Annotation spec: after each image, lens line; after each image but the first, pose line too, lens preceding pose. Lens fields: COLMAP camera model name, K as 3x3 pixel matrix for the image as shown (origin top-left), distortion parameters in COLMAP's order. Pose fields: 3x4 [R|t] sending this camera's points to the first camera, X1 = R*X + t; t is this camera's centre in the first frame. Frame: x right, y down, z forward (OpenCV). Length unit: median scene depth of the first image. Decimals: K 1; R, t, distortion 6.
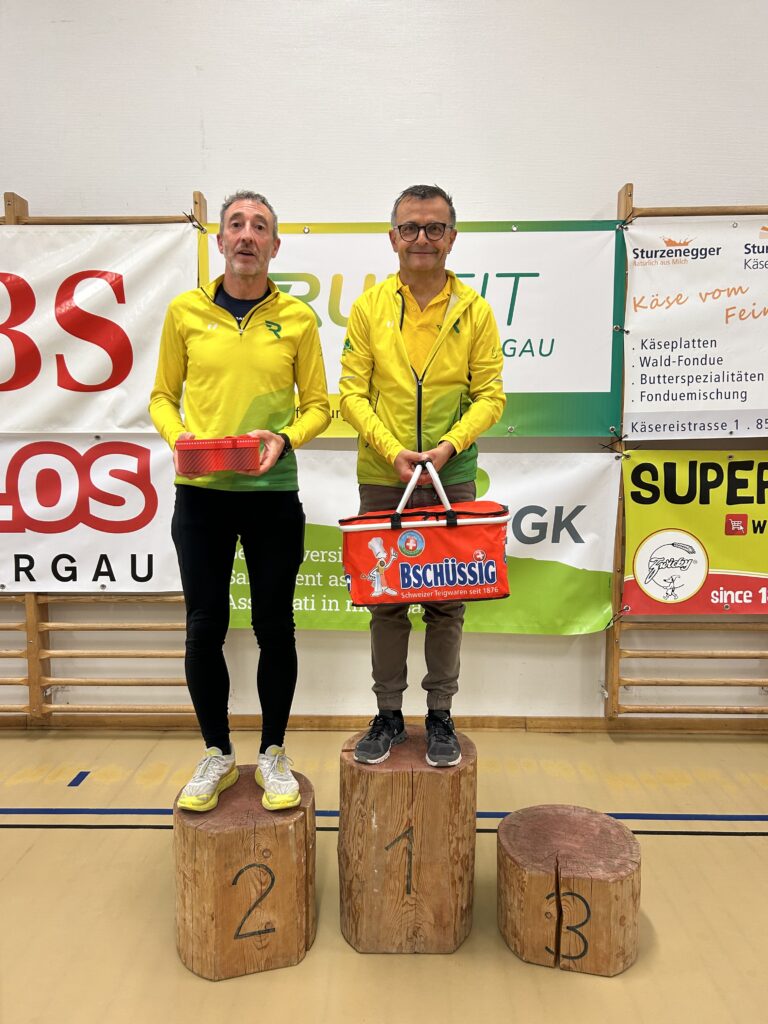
lens RADIAL K [[767.5, 0, 377.4], [0, 767.5, 509.4], [0, 0, 1]] dist [0.039303, -0.042280]
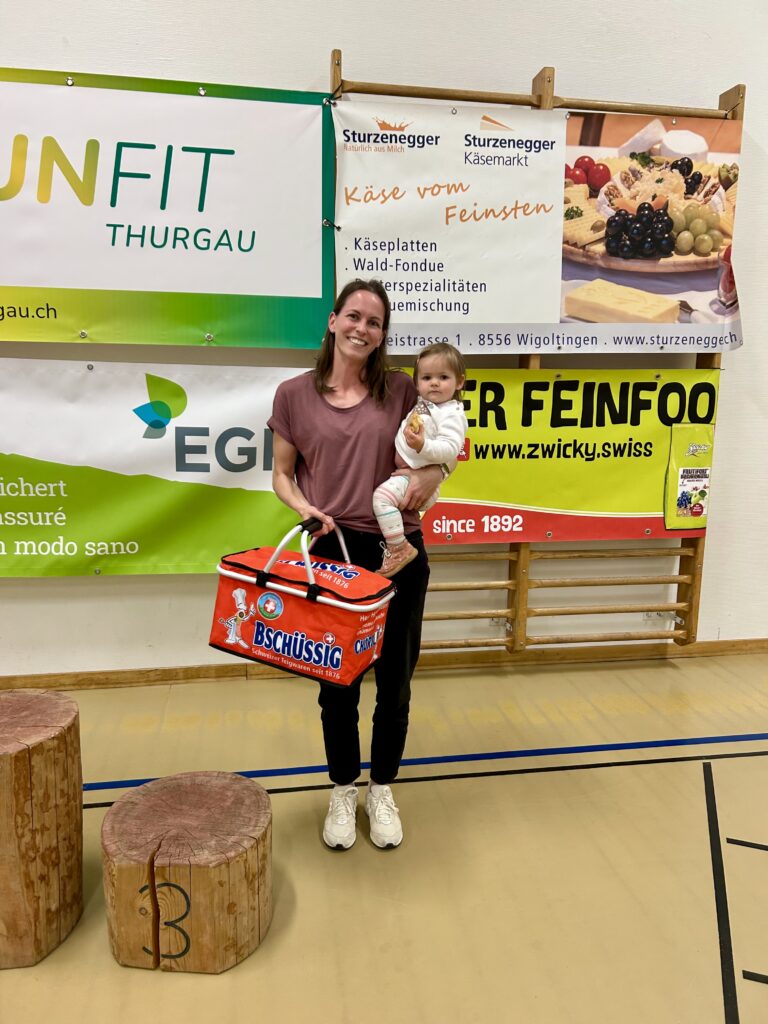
lens RADIAL K [[767.5, 0, 386.4], [0, 767.5, 509.5], [0, 0, 1]] dist [0.039303, -0.042280]
pose [[0.979988, -0.016467, 0.198375, 0.196502], [0.001179, 0.997035, 0.076939, 0.021278], [-0.199054, -0.075165, 0.977102, 0.107837]]
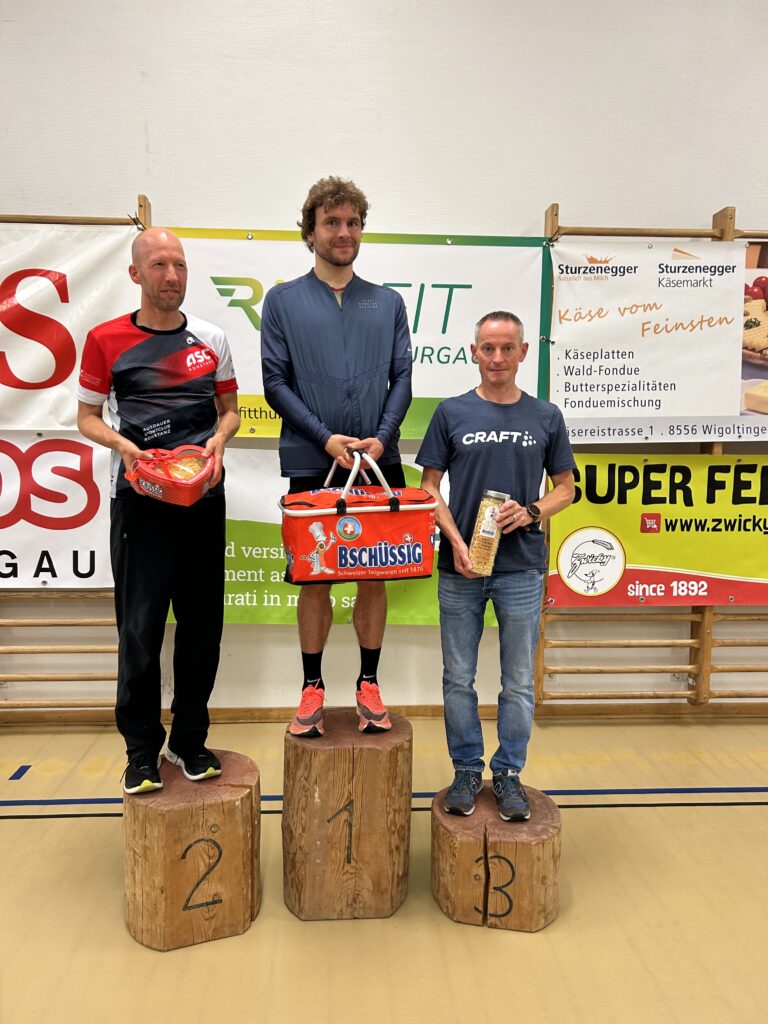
lens RADIAL K [[767.5, 0, 376.3], [0, 767.5, 513.4], [0, 0, 1]] dist [0.039303, -0.042280]
pose [[0.996525, 0.004236, 0.083184, -0.007920], [-0.004201, 0.999991, -0.000600, 0.008595], [-0.083186, 0.000248, 0.996534, -0.043646]]
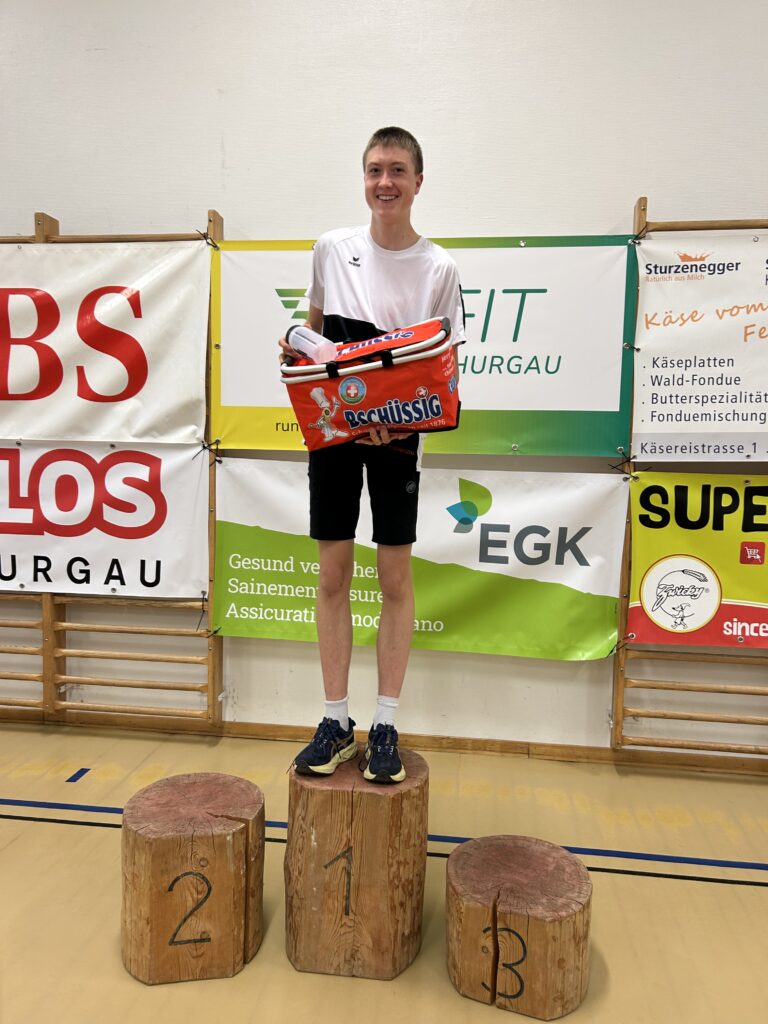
lens RADIAL K [[767.5, 0, 375.7], [0, 767.5, 507.4], [0, 0, 1]] dist [0.039303, -0.042280]
pose [[0.993798, 0.031029, -0.106779, 0.105678], [-0.032983, 0.999318, -0.016580, -0.005205], [0.106192, 0.019999, 0.994144, 0.006774]]
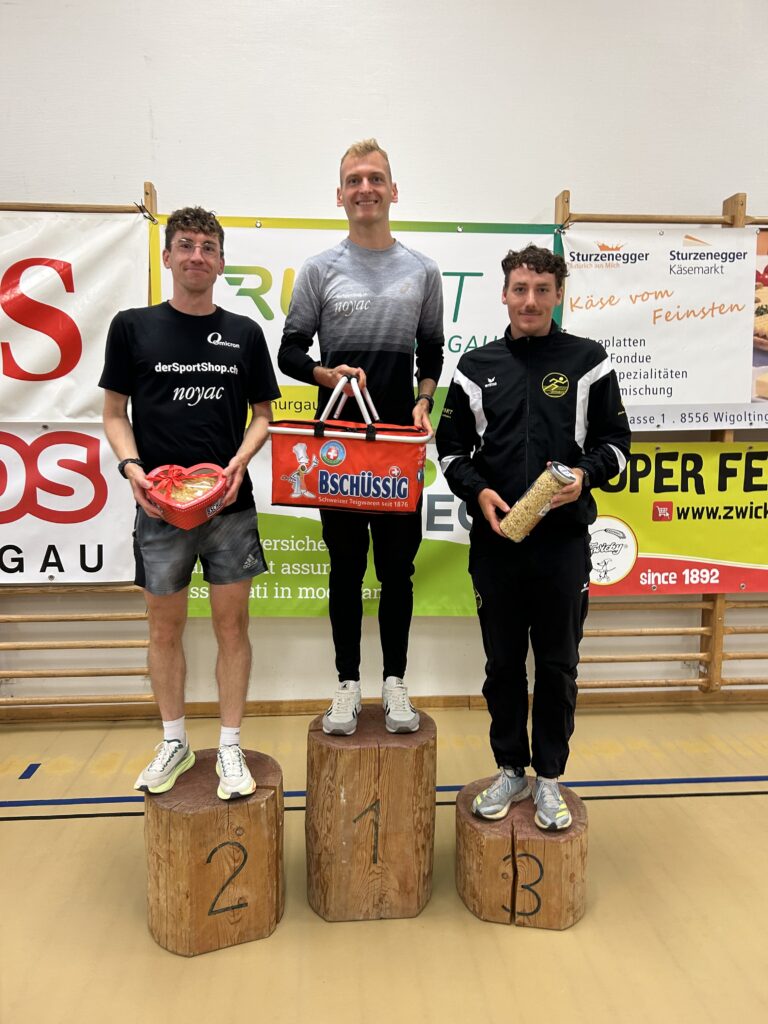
lens RADIAL K [[767.5, 0, 380.8], [0, 767.5, 501.0], [0, 0, 1]] dist [0.039303, -0.042280]
pose [[0.994924, -0.004381, 0.100533, -0.035043], [0.003782, 0.999974, 0.006144, -0.002796], [-0.100557, -0.005733, 0.994915, -0.030781]]
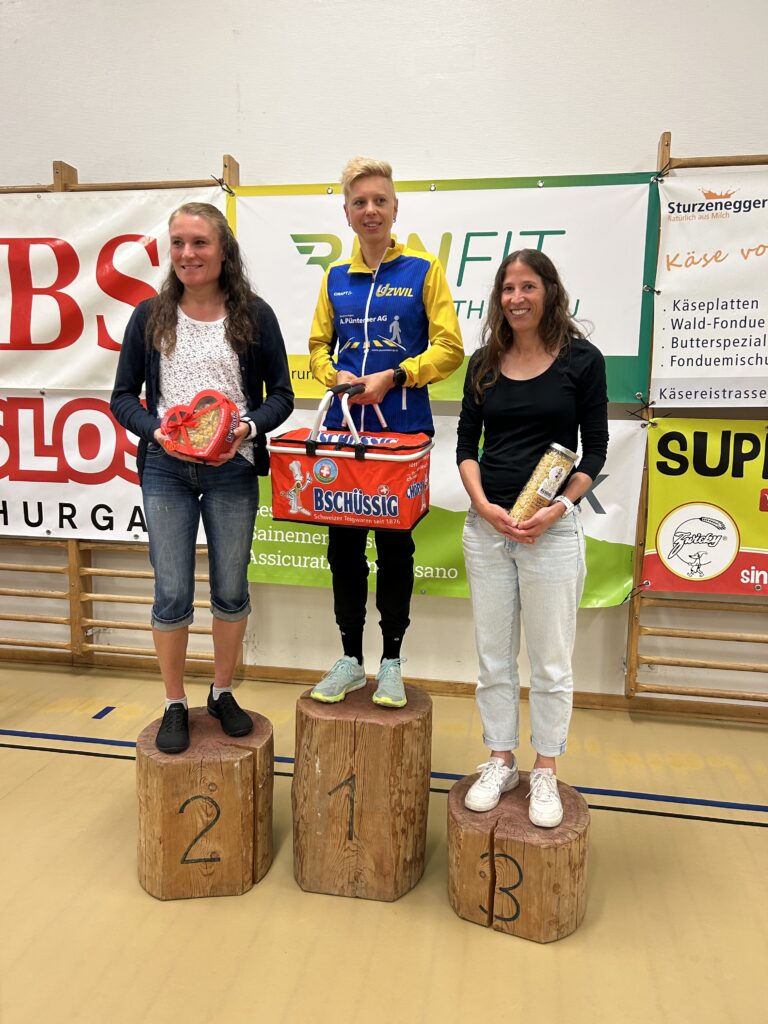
lens RADIAL K [[767.5, 0, 375.1], [0, 767.5, 508.4], [0, 0, 1]] dist [0.039303, -0.042280]
pose [[0.987776, 0.039733, -0.150733, 0.133073], [-0.034913, 0.998795, 0.034487, 0.014191], [0.151921, -0.028803, 0.987973, 0.004438]]
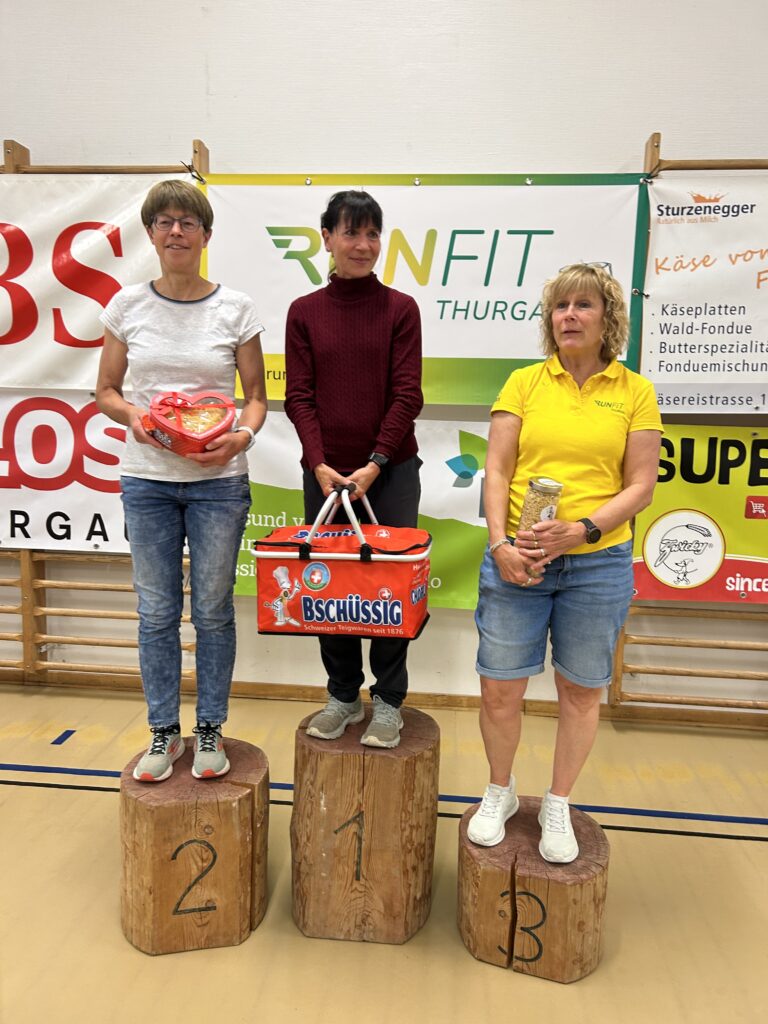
lens RADIAL K [[767.5, 0, 375.2], [0, 767.5, 505.5], [0, 0, 1]] dist [0.039303, -0.042280]
pose [[0.996998, 0.037255, -0.067871, 0.069458], [-0.034913, 0.998765, 0.035362, 0.000581], [0.069104, -0.032887, 0.997067, 0.041900]]
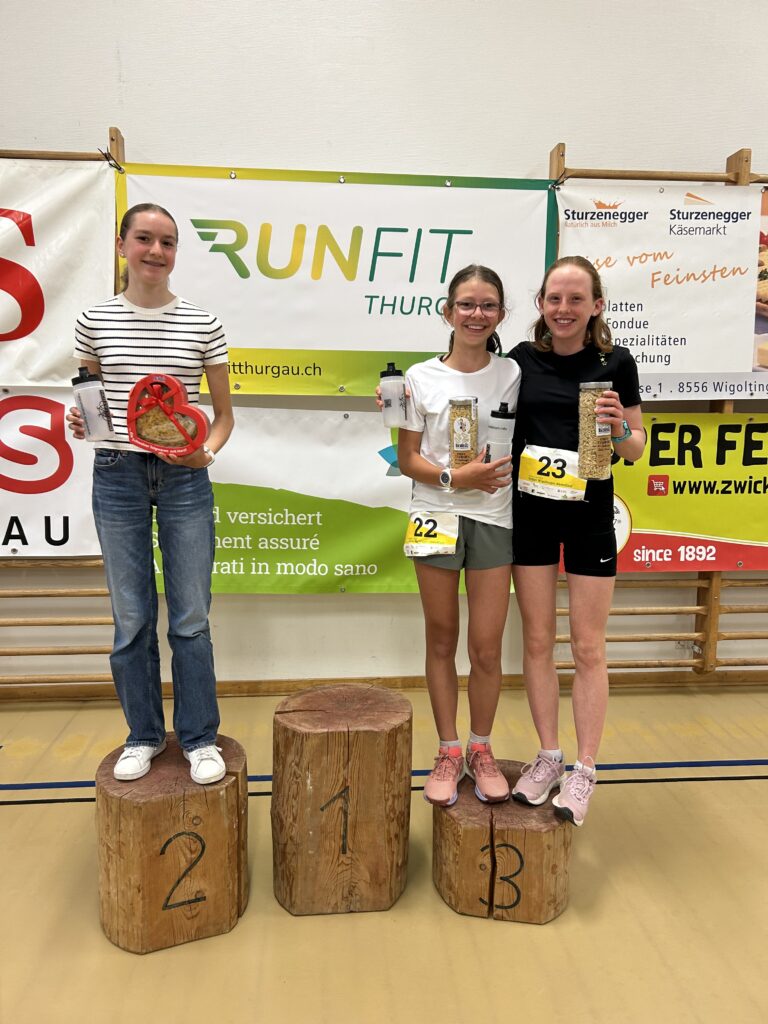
lens RADIAL K [[767.5, 0, 390.0], [0, 767.5, 503.0], [0, 0, 1]] dist [0.039303, -0.042280]
pose [[0.993623, -0.001358, 0.112741, -0.007417], [-0.002340, 0.999464, 0.032664, 0.010726], [-0.112725, -0.032720, 0.993087, 0.017741]]
